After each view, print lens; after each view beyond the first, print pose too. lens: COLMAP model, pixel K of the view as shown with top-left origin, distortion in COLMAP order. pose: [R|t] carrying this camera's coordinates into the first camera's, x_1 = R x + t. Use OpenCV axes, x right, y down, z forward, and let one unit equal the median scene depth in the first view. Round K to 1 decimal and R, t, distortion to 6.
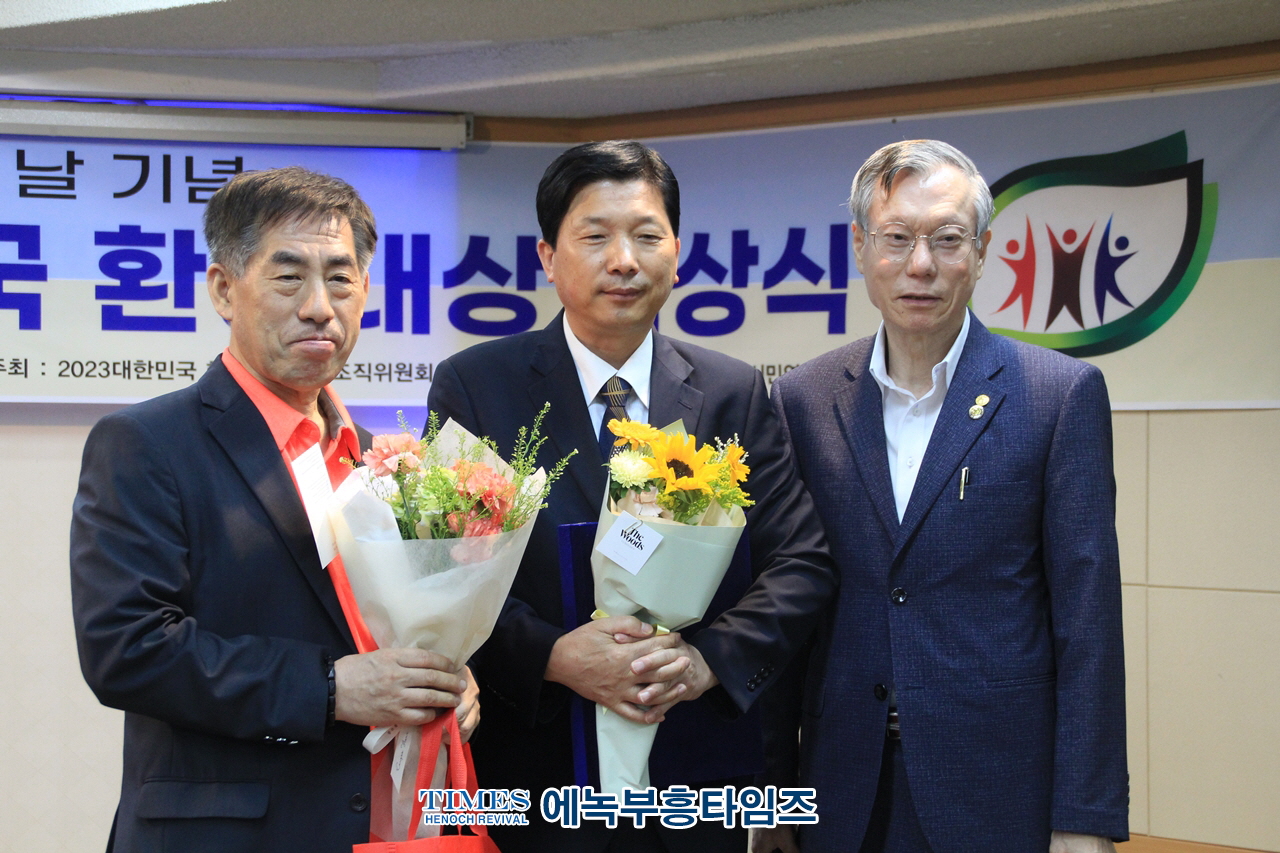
lens RADIAL K [[2563.7, 0, 637.0], [0, 2563.7, 464.6], [0, 0, 1]] dist [0.280766, 0.790799]
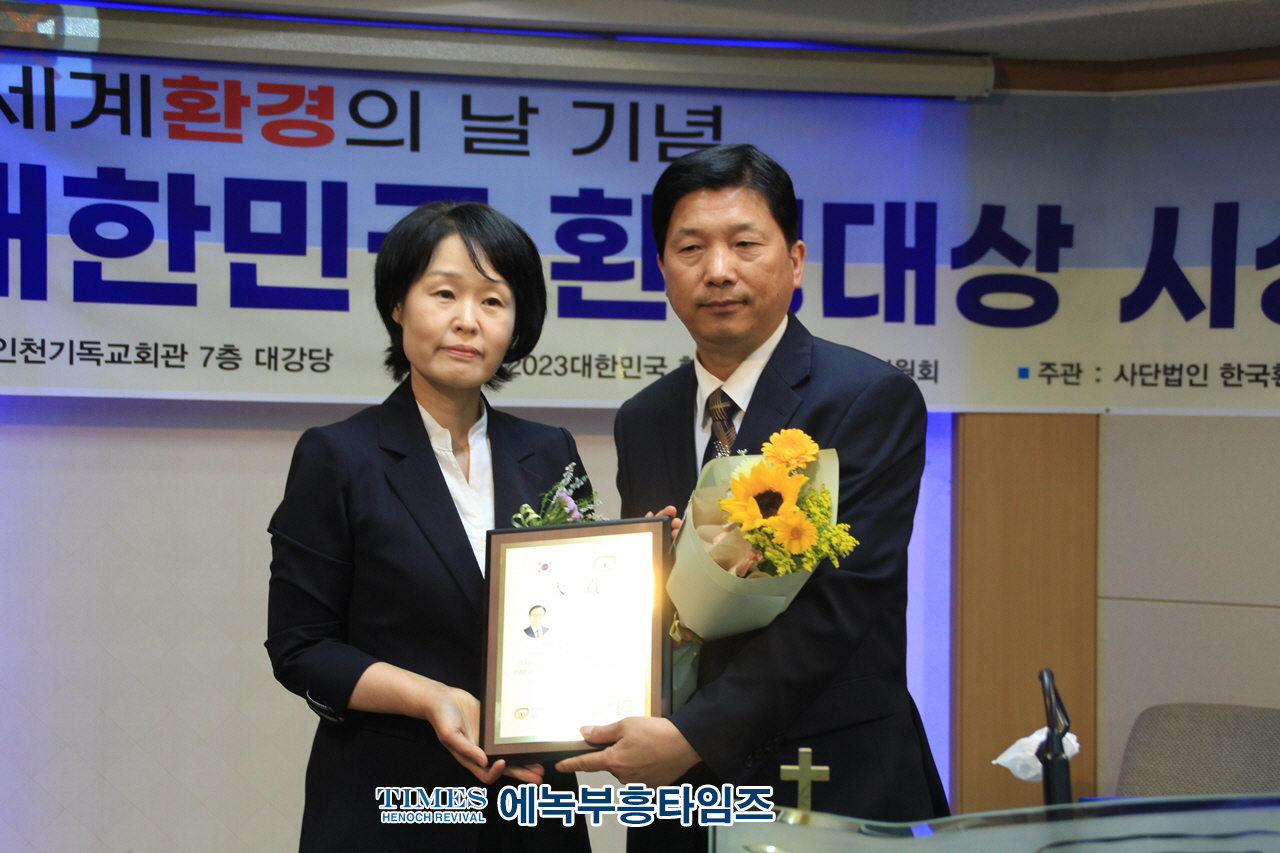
lens RADIAL K [[2563.7, 0, 637.0], [0, 2563.7, 464.6], [0, 0, 1]] dist [0.280766, 0.790799]
pose [[0.992041, 0.004380, 0.125839, -0.281445], [-0.004608, 0.999988, 0.001520, -0.006992], [-0.125831, -0.002088, 0.992050, 0.199422]]
